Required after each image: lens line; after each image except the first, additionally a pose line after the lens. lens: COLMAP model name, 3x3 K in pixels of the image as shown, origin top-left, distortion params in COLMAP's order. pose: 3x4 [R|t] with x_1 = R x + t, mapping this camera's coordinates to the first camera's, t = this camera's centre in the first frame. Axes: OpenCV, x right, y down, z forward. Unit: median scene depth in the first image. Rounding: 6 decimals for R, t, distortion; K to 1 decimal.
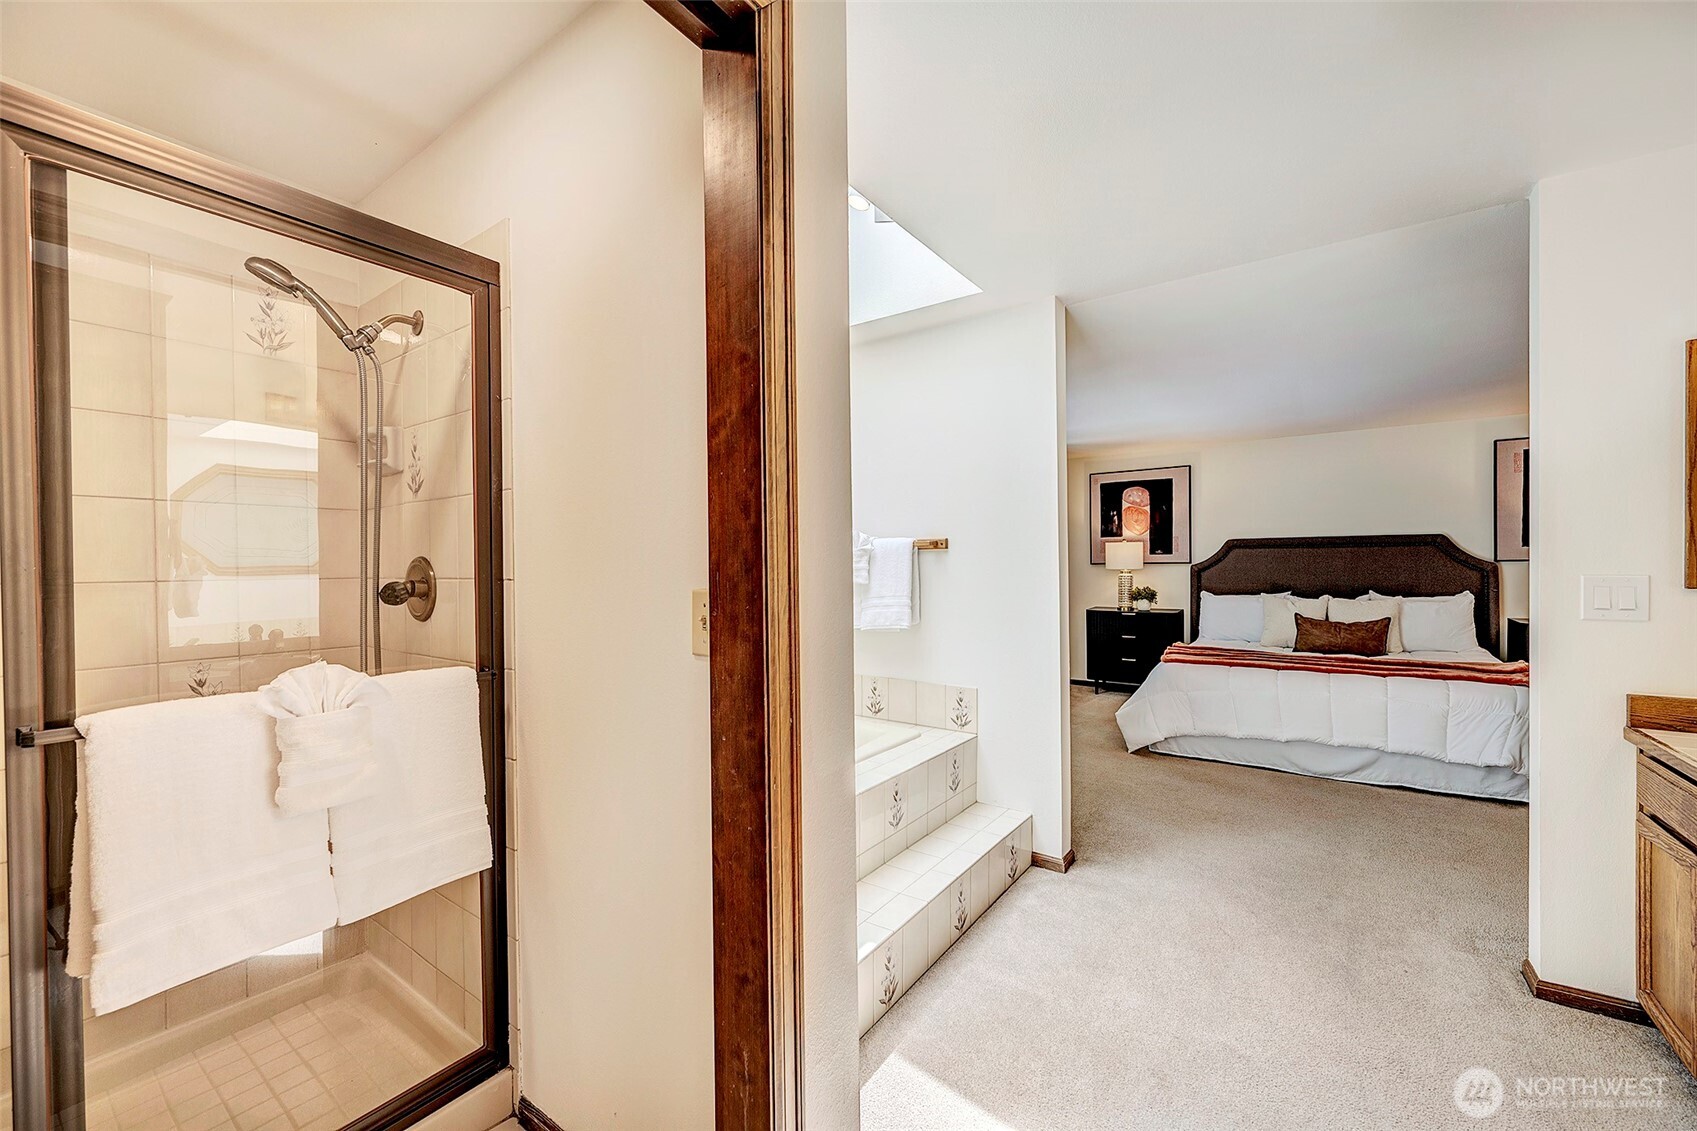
lens RADIAL K [[661.7, 0, 850.8], [0, 661.7, 569.7], [0, 0, 1]] dist [-0.002903, -0.000206]
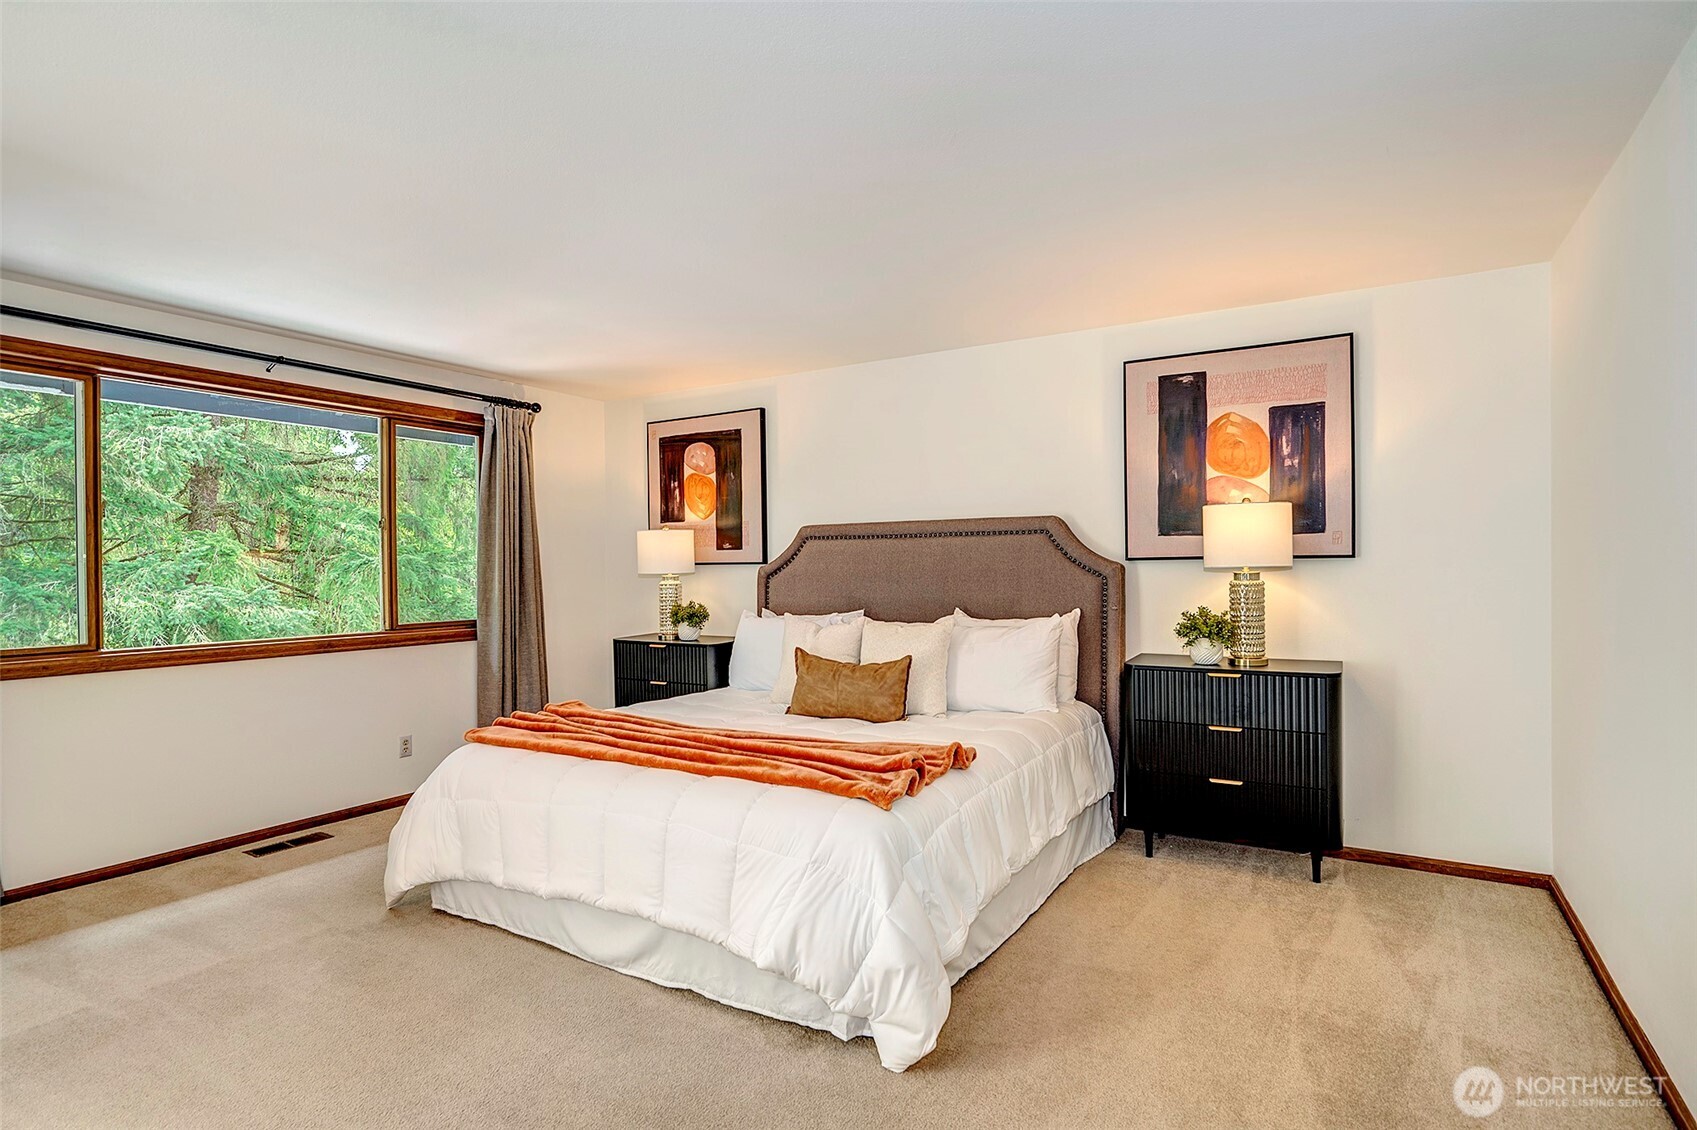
lens RADIAL K [[861.7, 0, 847.0], [0, 861.7, 565.5], [0, 0, 1]] dist [-0.002878, -0.000433]
pose [[0.997364, 0.000914, 0.072559, 0.539263], [-0.000087, 0.999935, -0.011408, 0.000973], [-0.072564, 0.011372, 0.997299, 0.186778]]
